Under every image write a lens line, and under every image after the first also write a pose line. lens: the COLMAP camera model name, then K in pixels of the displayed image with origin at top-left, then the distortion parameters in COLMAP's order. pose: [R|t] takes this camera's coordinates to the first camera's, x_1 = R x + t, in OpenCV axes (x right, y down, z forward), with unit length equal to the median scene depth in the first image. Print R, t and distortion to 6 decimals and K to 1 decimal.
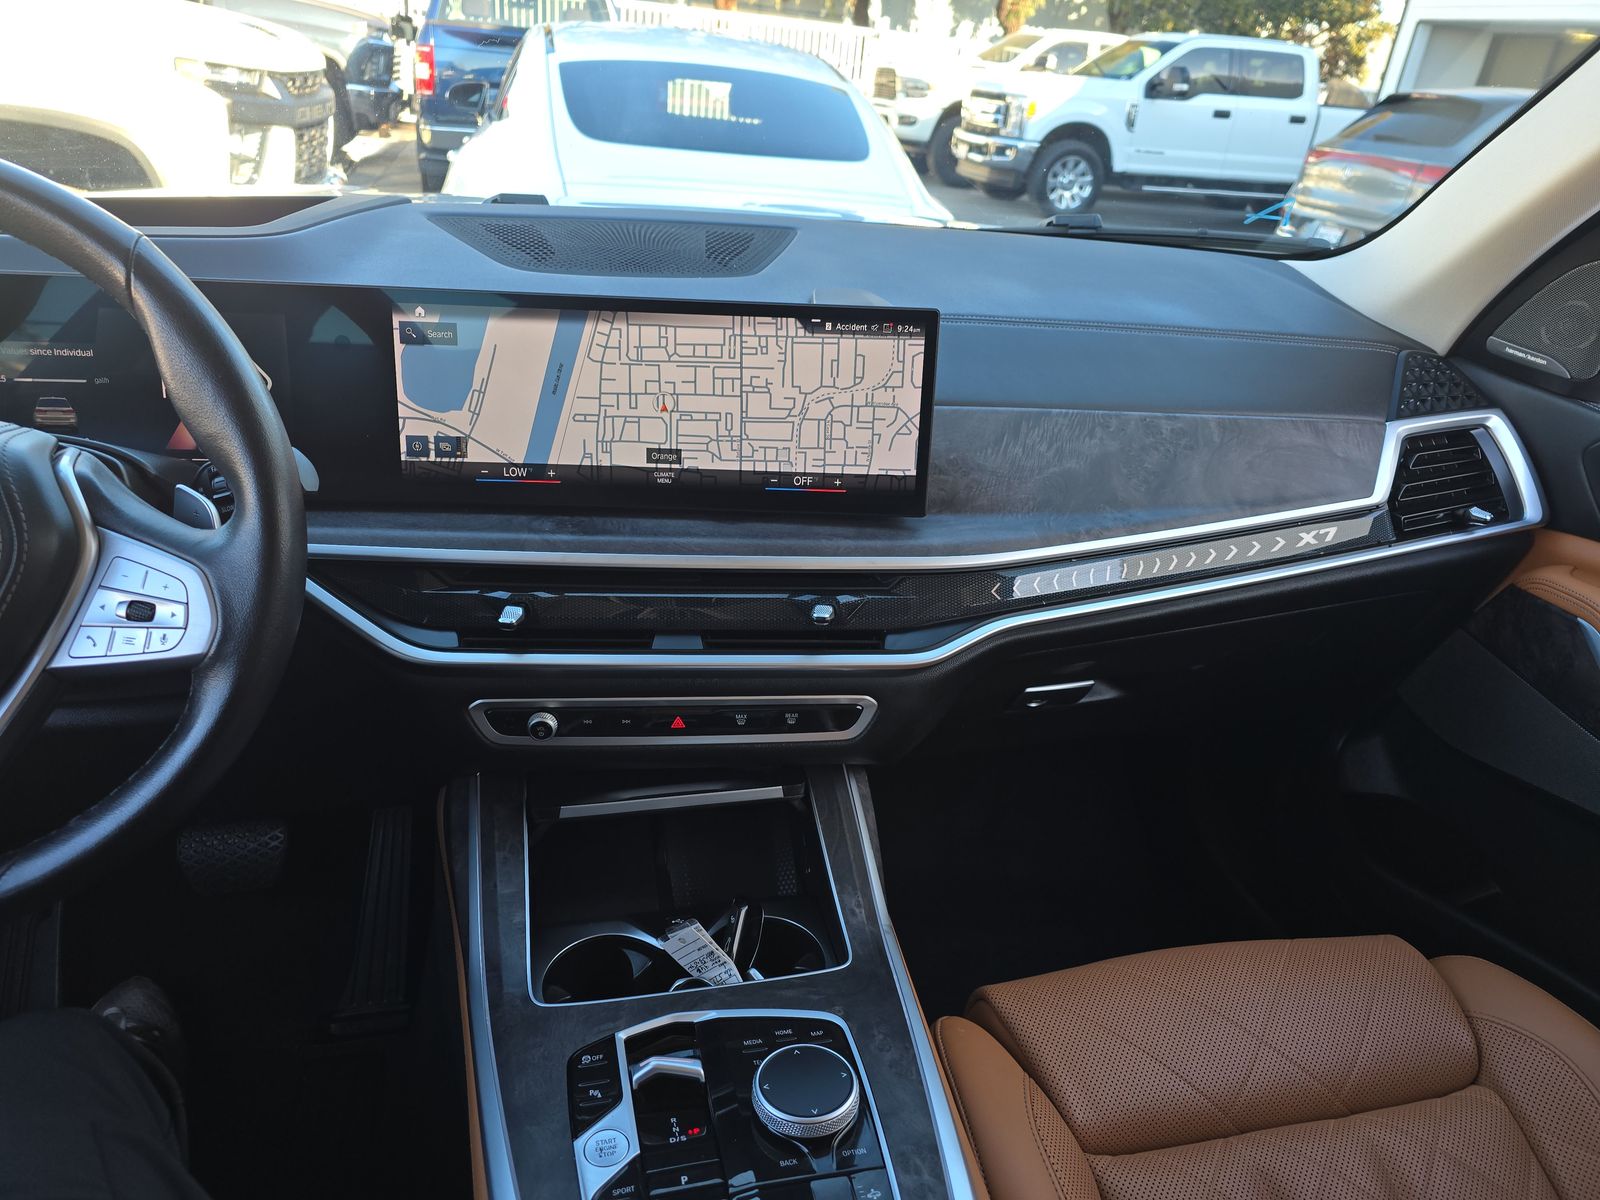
lens RADIAL K [[1122.1, 0, 859.1], [0, 1122.1, 623.7], [0, 0, 1]] dist [0.032575, -0.001263]
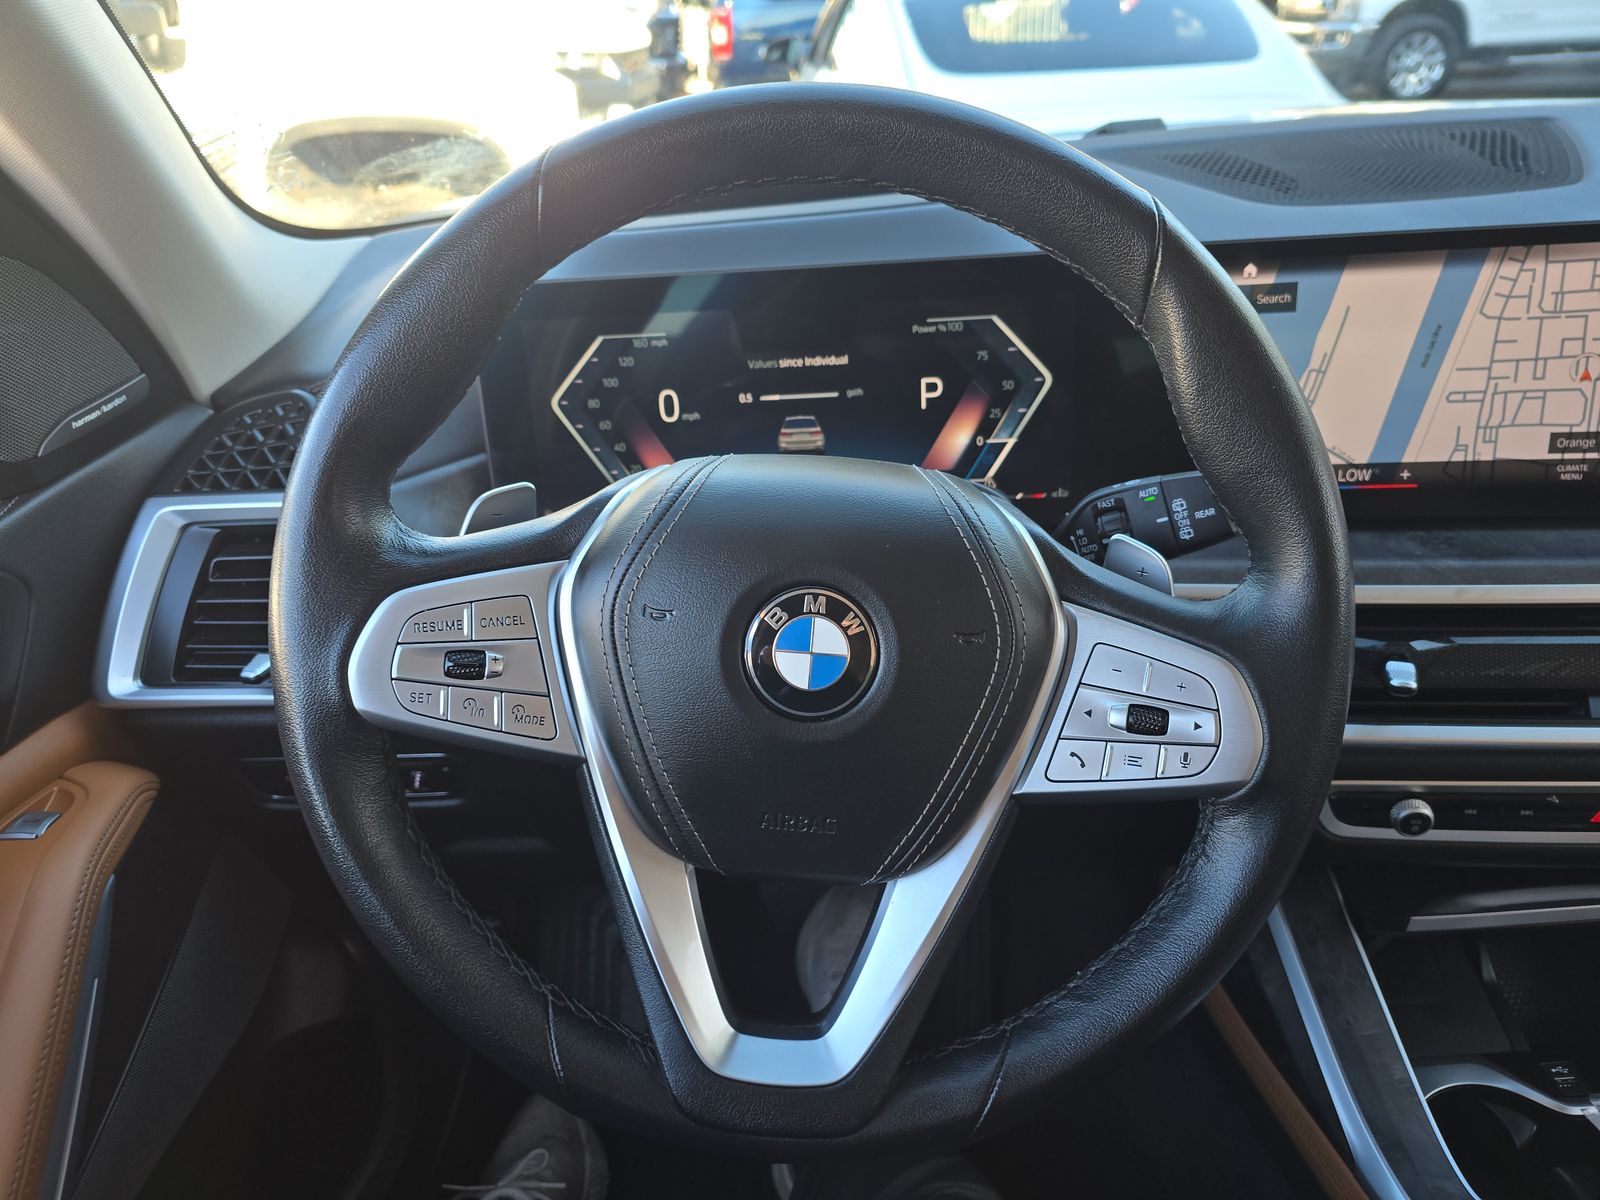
lens RADIAL K [[1108.0, 0, 800.0], [0, 1108.0, 600.0], [0, 0, 1]] dist [0.040602, -0.028551]
pose [[0.974799, -0.018308, -0.222332, -0.500036], [0.025563, 0.999229, 0.029799, -0.083058], [0.221615, -0.034731, 0.974515, 0.189754]]
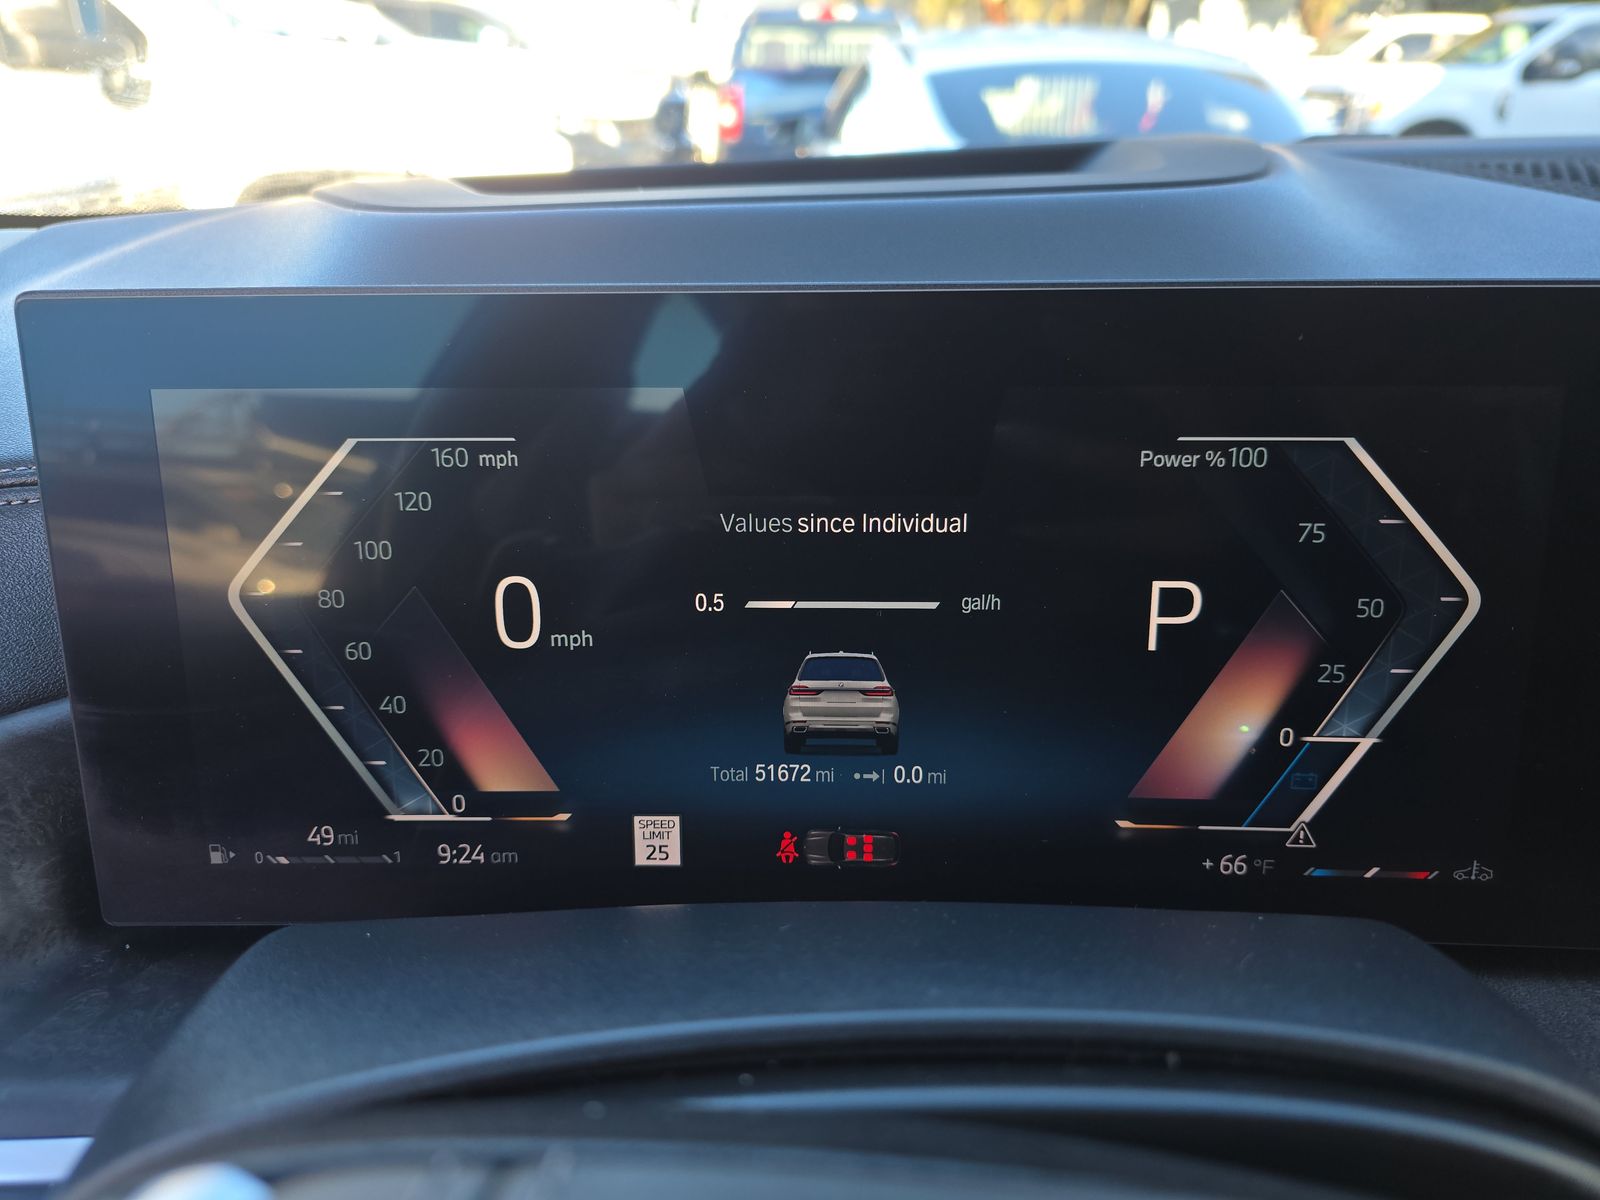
lens RADIAL K [[1034.5, 0, 804.9], [0, 1034.5, 578.5], [0, 0, 1]] dist [-0.005101, -0.003685]
pose [[0.979809, 0.010796, -0.199645, -0.621692], [-0.019653, 0.998906, -0.042437, -0.196289], [0.198968, 0.045503, 0.978949, 0.659269]]
